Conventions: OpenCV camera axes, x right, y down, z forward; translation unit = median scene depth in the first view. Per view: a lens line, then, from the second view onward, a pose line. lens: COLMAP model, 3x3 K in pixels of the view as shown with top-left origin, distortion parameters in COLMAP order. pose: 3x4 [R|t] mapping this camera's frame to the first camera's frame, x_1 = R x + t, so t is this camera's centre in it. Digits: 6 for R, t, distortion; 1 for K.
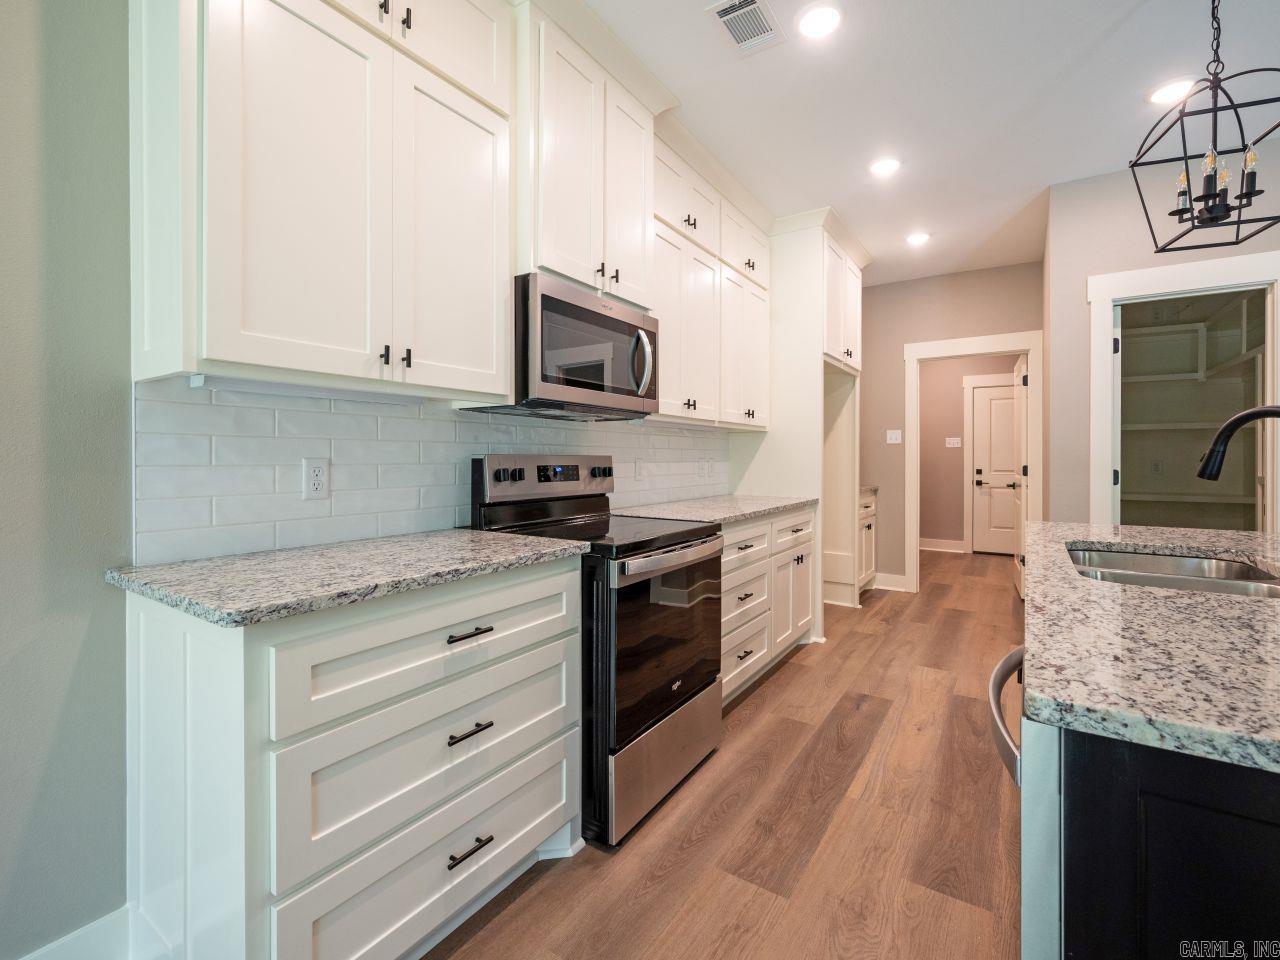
lens RADIAL K [[577.2, 0, 635.5], [0, 577.2, 471.2], [0, 0, 1]] dist [0.001638, -0.002713]
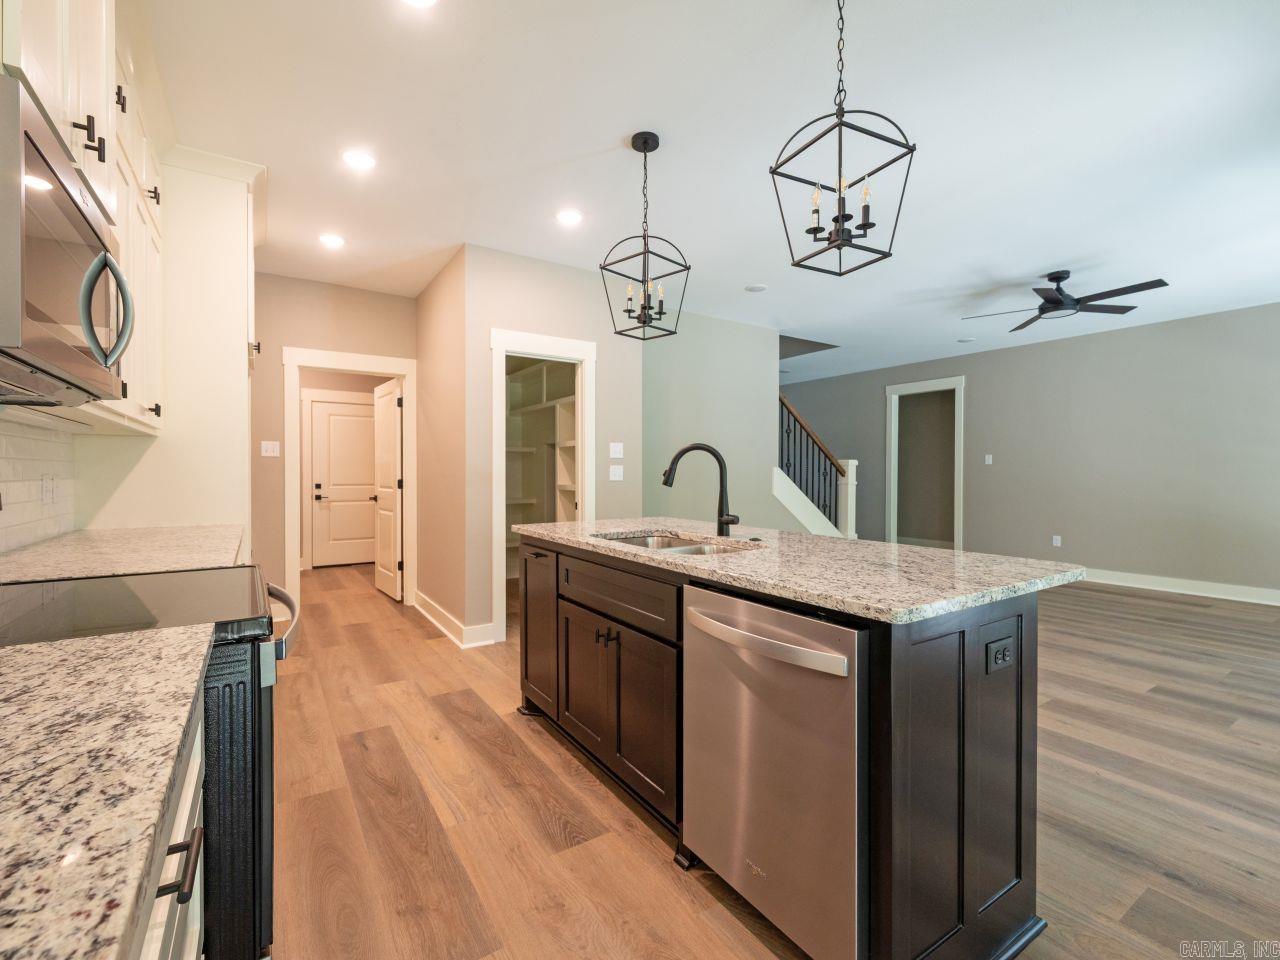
lens RADIAL K [[577.2, 0, 650.1], [0, 577.2, 482.3], [0, 0, 1]] dist [0.001638, -0.002713]
pose [[0.374188, -0.016015, 0.927214, -0.277151], [0.020827, 0.999744, 0.008862, -0.006266], [-0.927119, 0.015995, 0.374426, 0.234357]]
